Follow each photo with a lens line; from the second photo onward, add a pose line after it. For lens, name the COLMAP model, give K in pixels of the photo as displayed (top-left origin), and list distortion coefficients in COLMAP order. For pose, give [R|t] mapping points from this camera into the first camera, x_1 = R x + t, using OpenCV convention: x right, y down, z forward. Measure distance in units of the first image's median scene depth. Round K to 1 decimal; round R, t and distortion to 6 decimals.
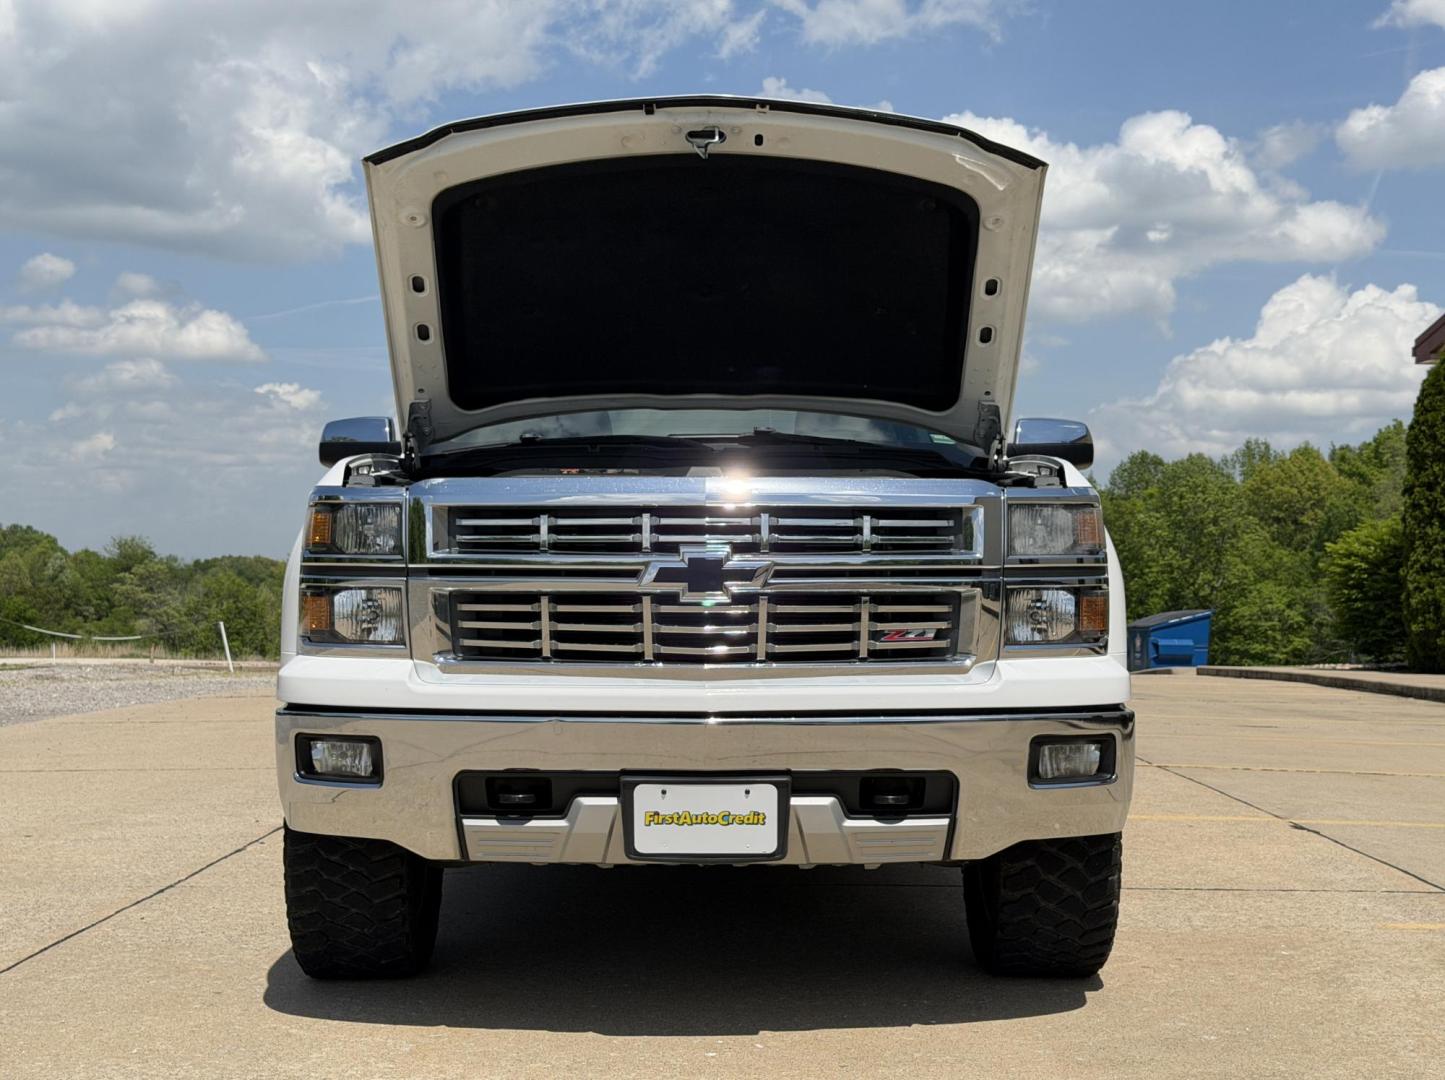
lens RADIAL K [[2012.9, 0, 719.0], [0, 2012.9, 538.2], [0, 0, 1]] dist [0.141143, 0.000000]
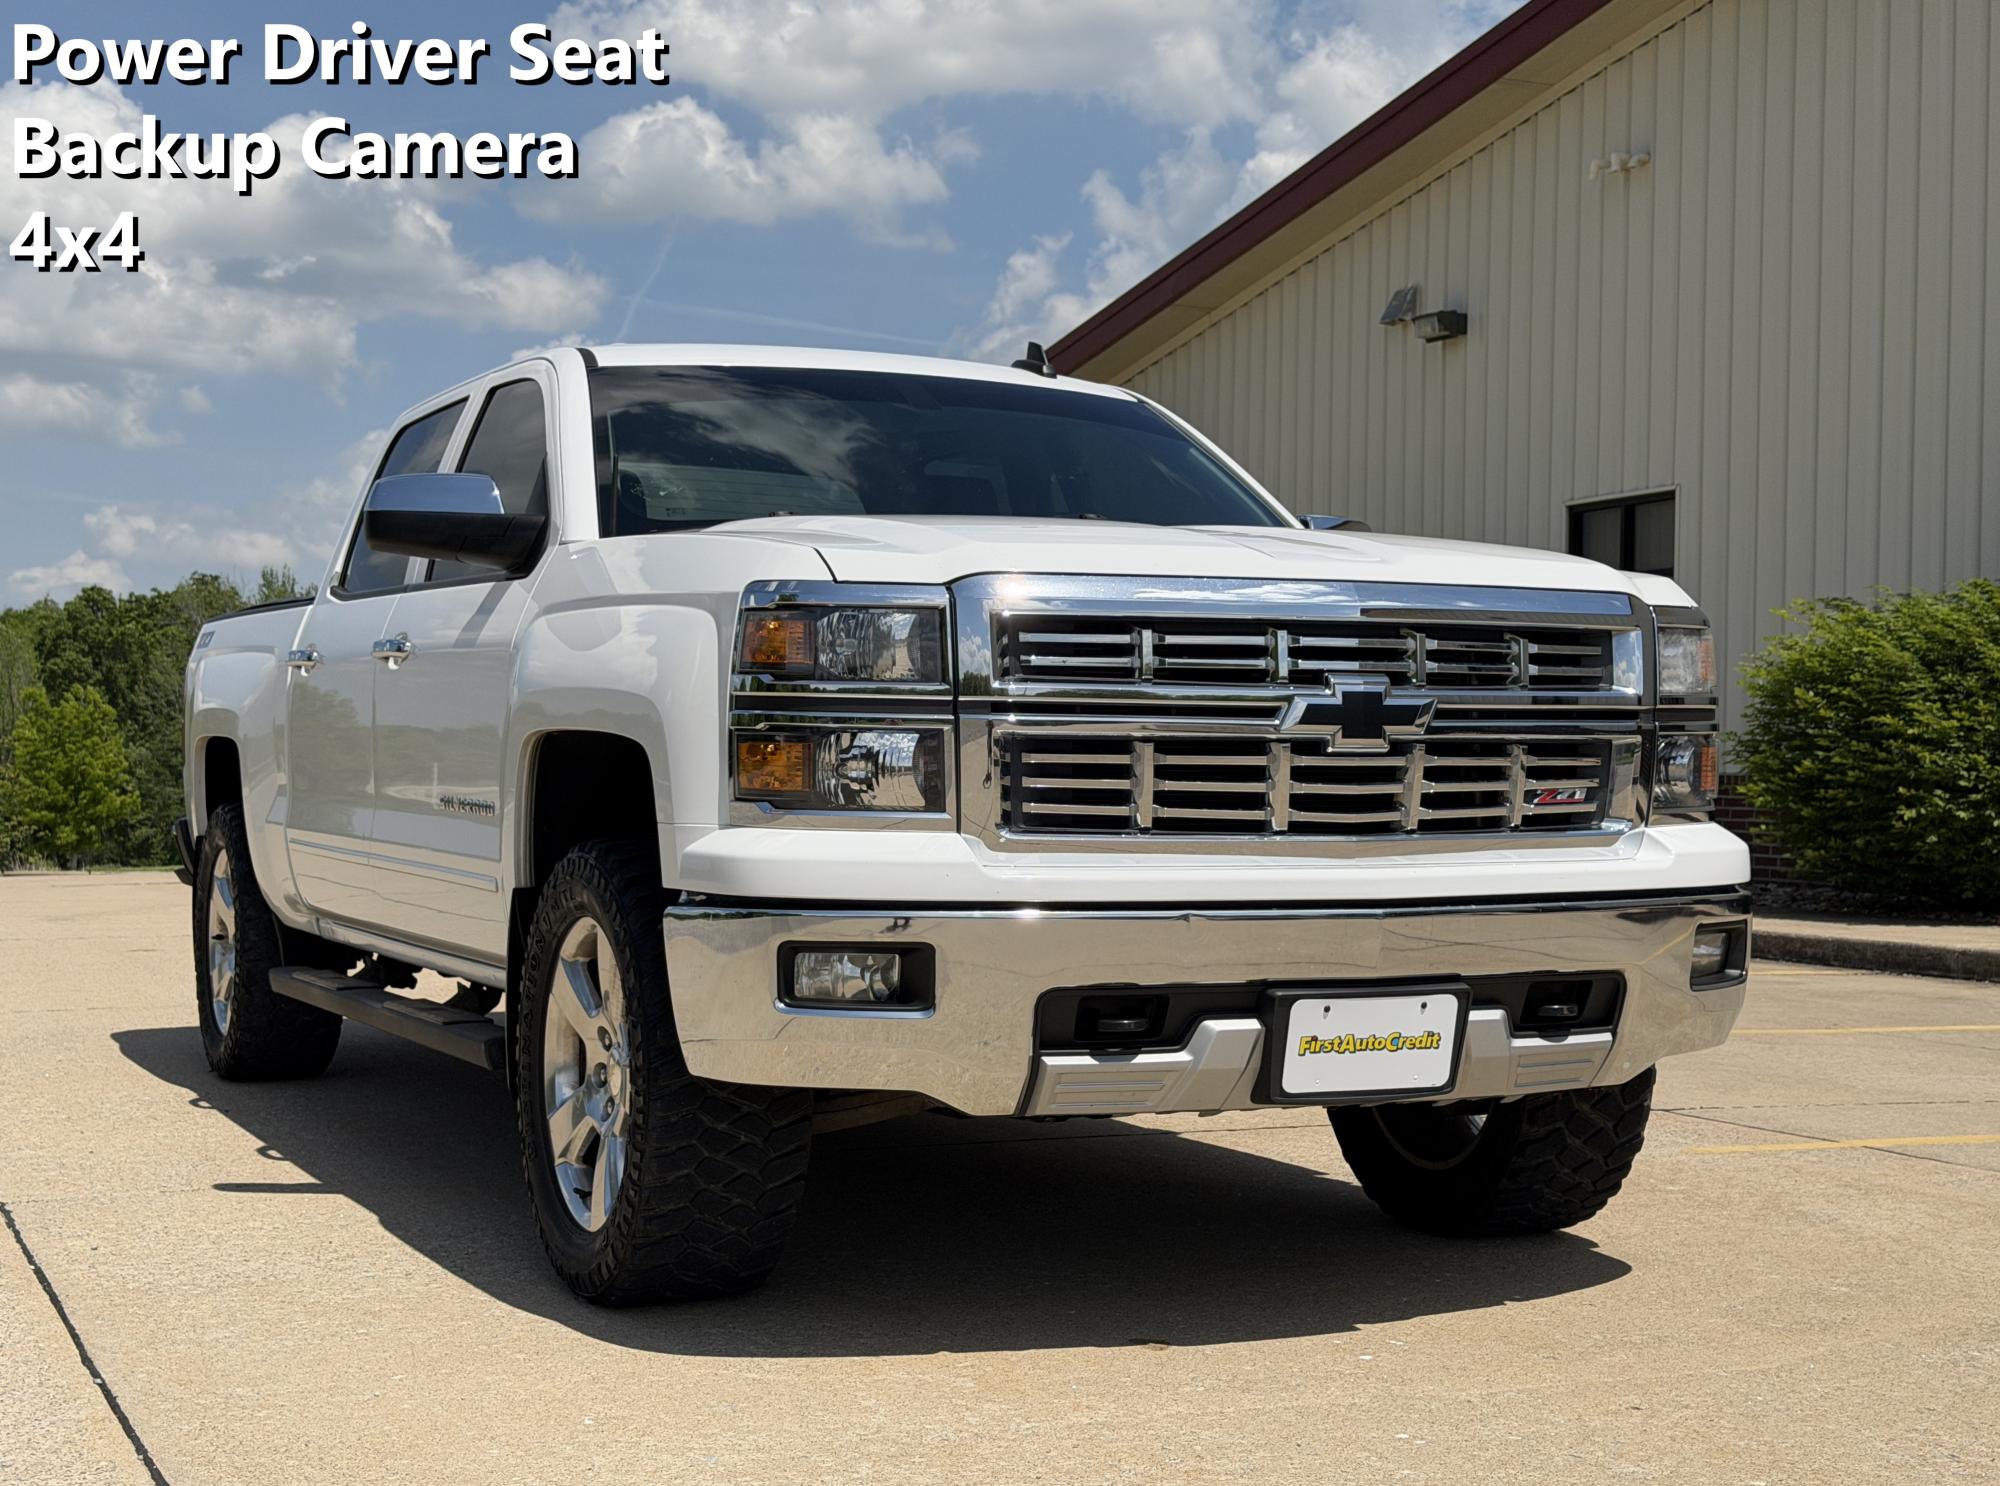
lens RADIAL K [[2786.0, 0, 1002.0], [0, 2786.0, 745.3], [0, 0, 1]] dist [0.141143, 0.000000]
pose [[0.912192, 0.004936, 0.409734, -0.533381], [-0.014354, 0.999699, 0.019912, 0.010595], [-0.409512, -0.024045, 0.911988, 0.116529]]
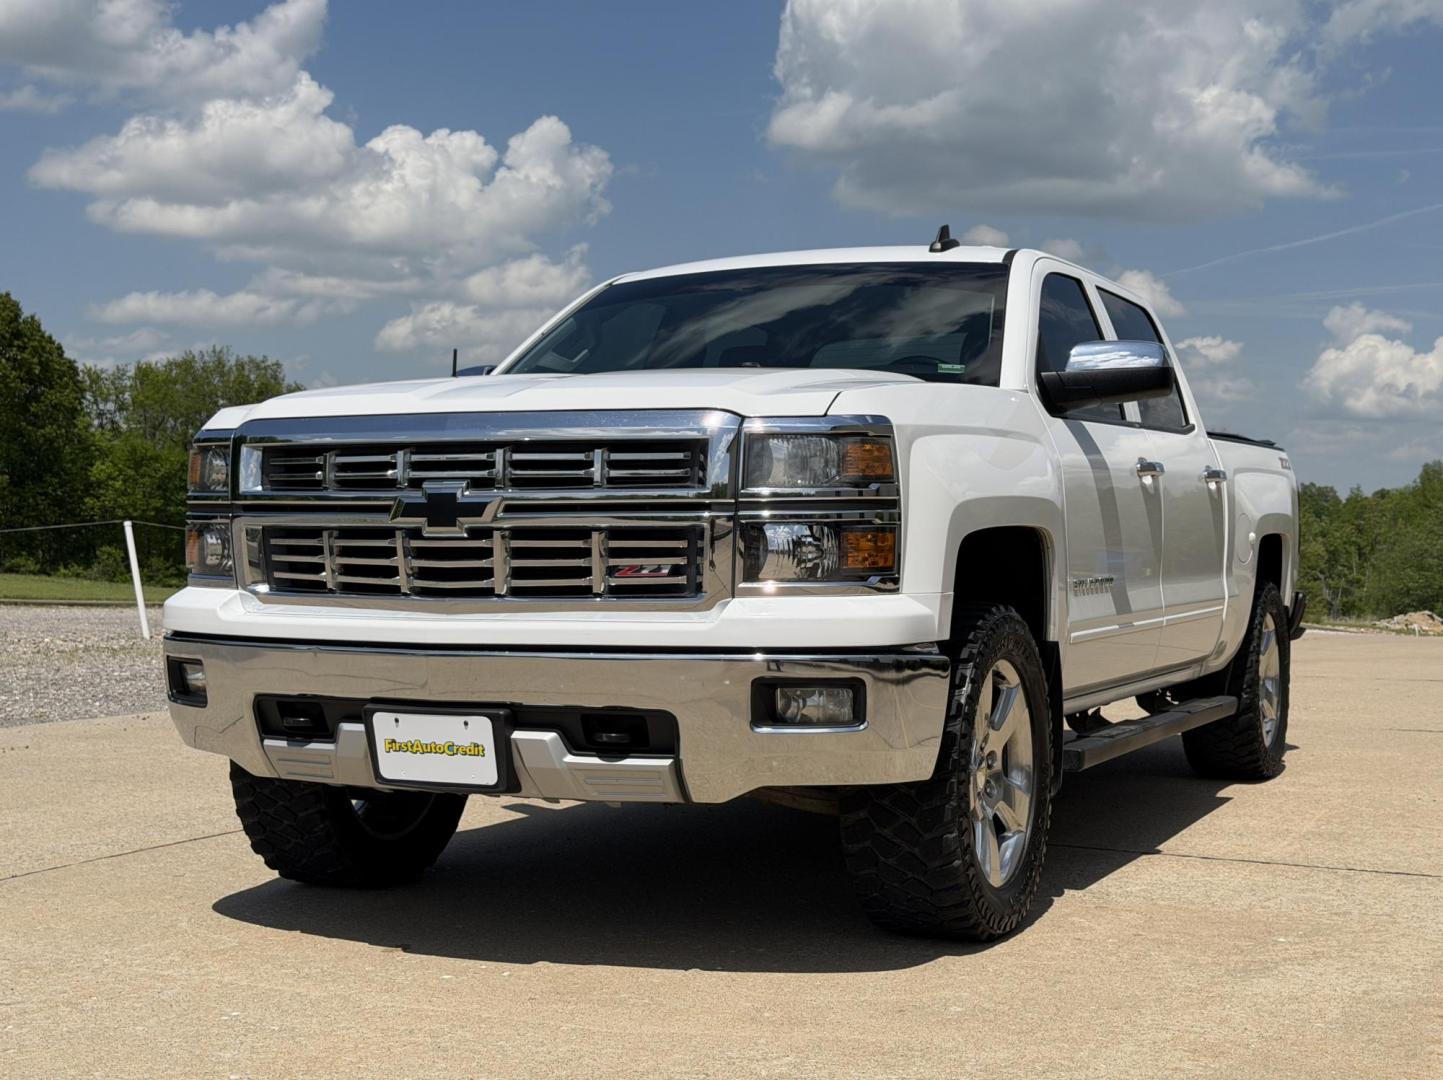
lens RADIAL K [[2010.1, 0, 720.5], [0, 2010.1, 545.0], [0, 0, 1]] dist [0.141143, 0.000000]
pose [[0.904499, 0.002824, -0.426467, 0.540930], [0.008159, 0.999681, 0.023922, 0.012453], [0.426399, -0.025117, 0.904187, 0.135156]]
